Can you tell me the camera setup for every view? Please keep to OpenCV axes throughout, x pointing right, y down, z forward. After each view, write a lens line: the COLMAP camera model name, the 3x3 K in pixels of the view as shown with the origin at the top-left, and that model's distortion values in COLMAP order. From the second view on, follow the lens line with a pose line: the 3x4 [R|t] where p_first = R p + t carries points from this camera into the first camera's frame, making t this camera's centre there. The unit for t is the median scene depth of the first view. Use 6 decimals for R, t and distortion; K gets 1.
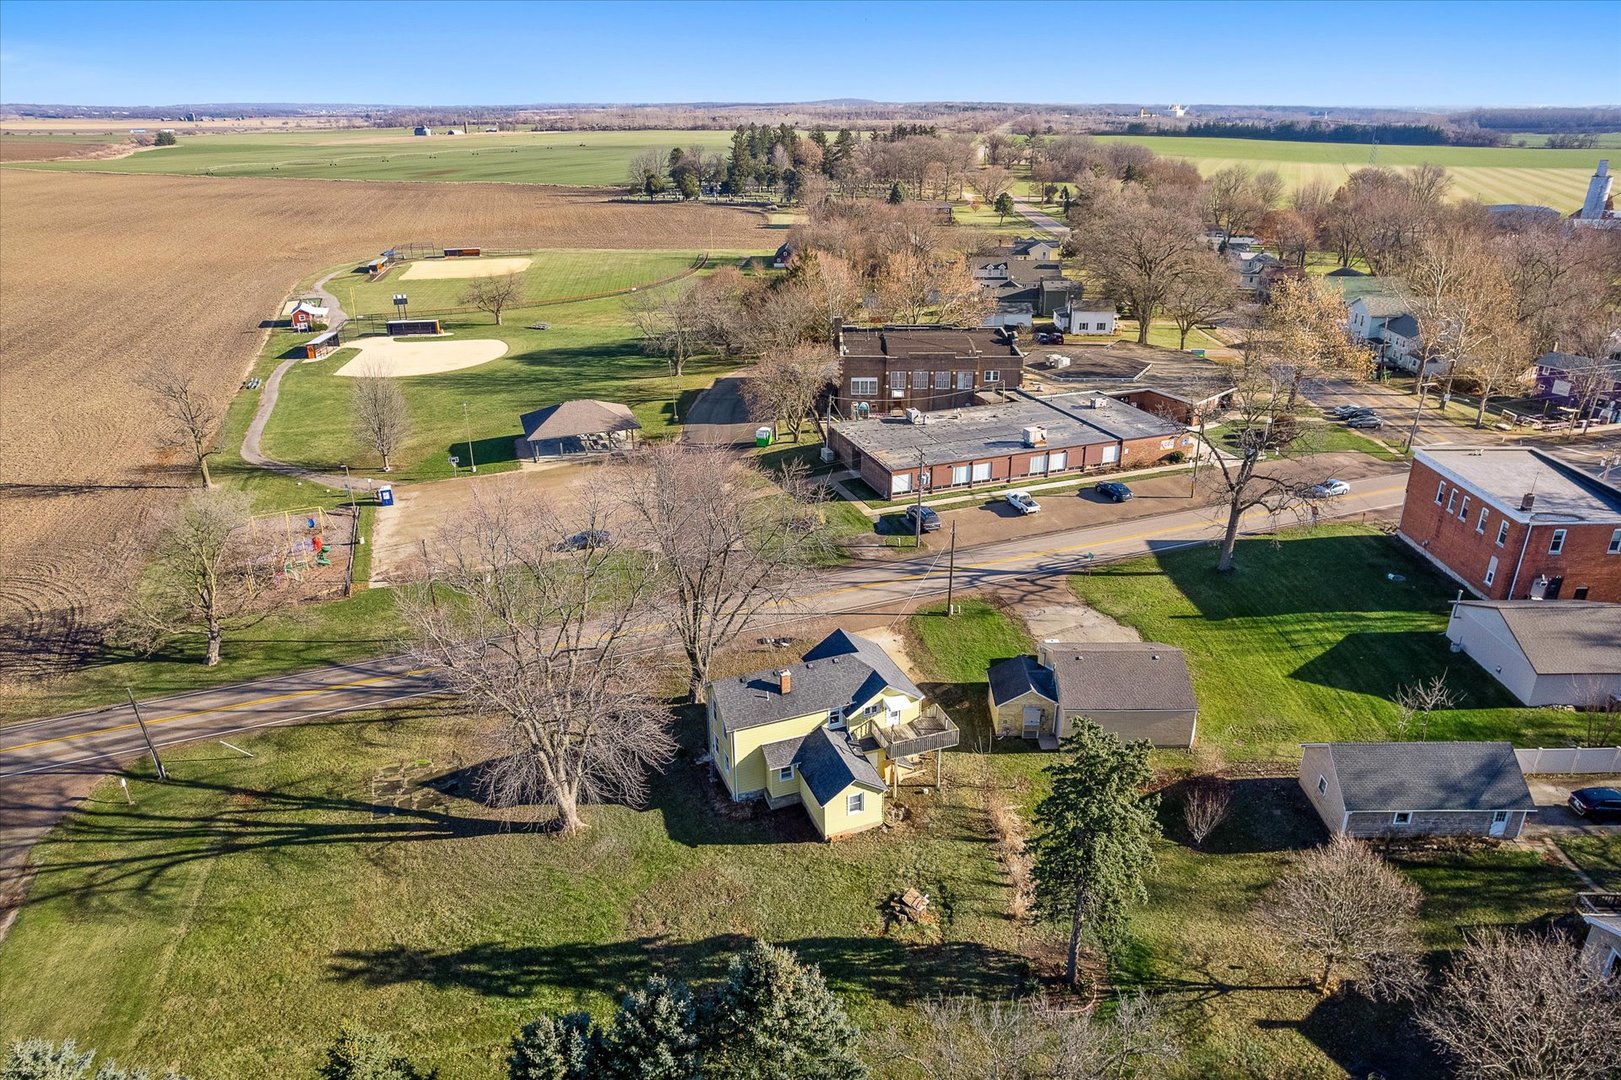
lens RADIAL K [[1029.3, 0, 810.5], [0, 1029.3, 540.0], [0, 0, 1]] dist [-0.062832, 0.057934]
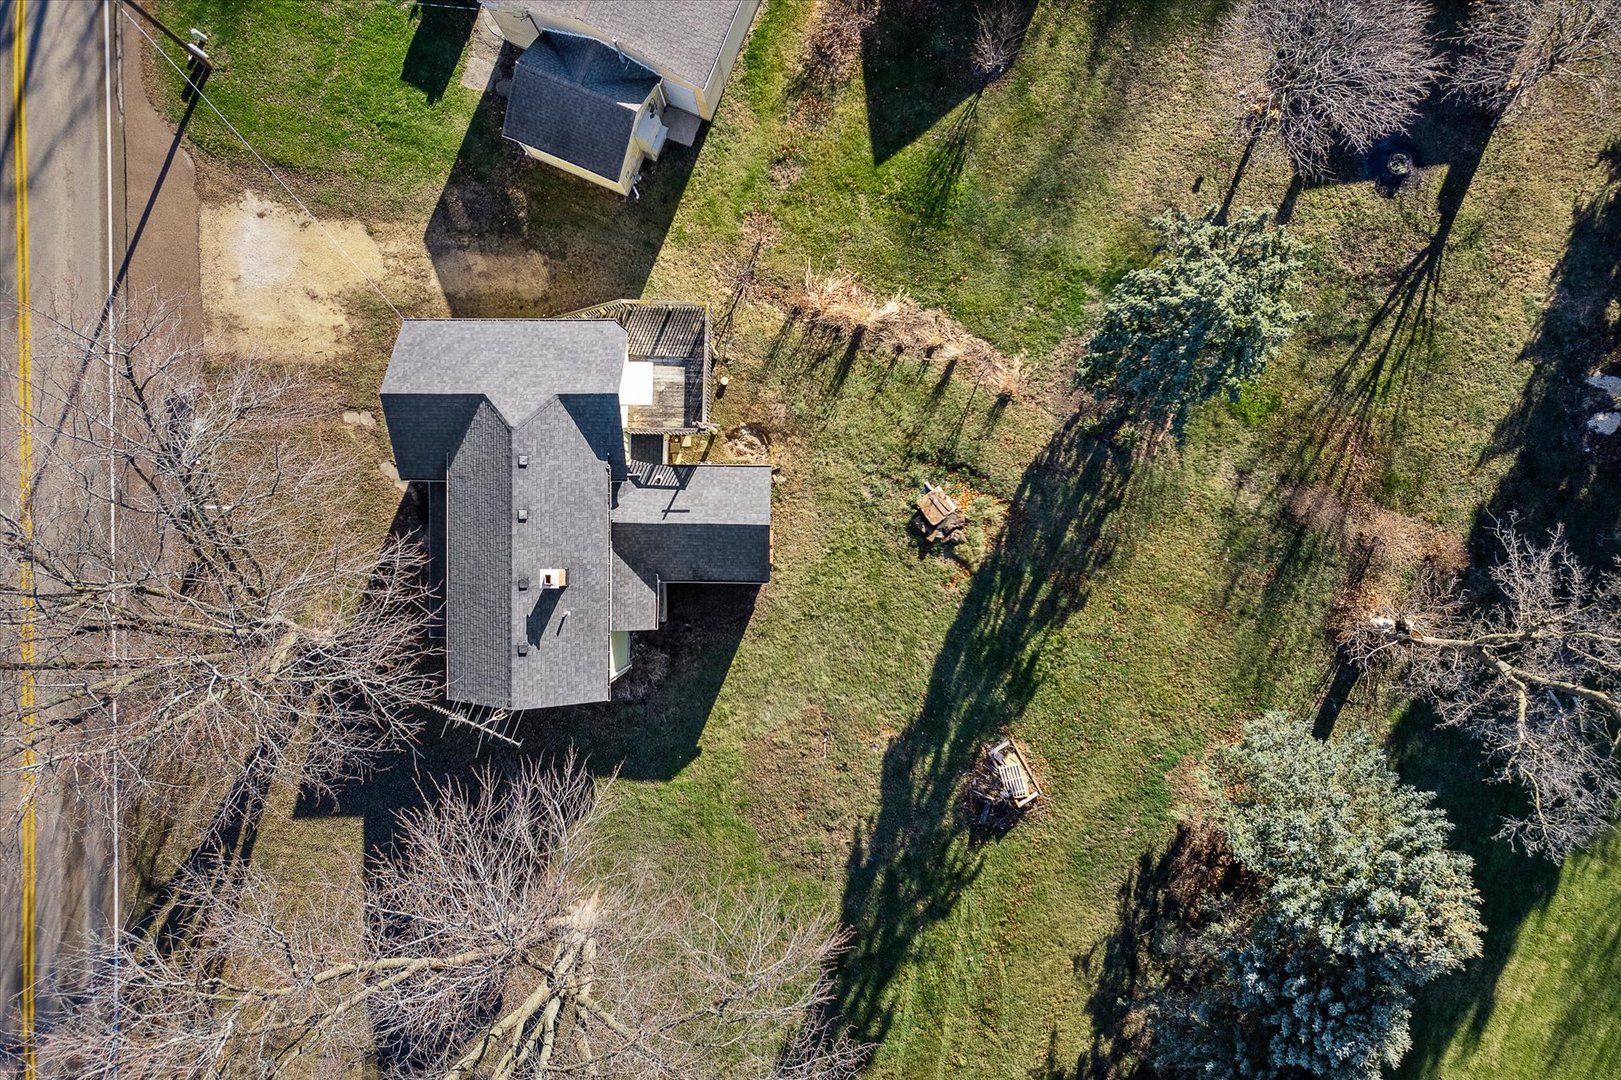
lens RADIAL K [[1029.3, 0, 810.5], [0, 1029.3, 540.0], [0, 0, 1]] dist [-0.062832, 0.057934]
pose [[0.364345, -0.931264, -0.000070, 0.042884], [0.377545, 0.147641, 0.914145, -0.306675], [-0.851300, -0.333090, 0.405387, 0.692230]]
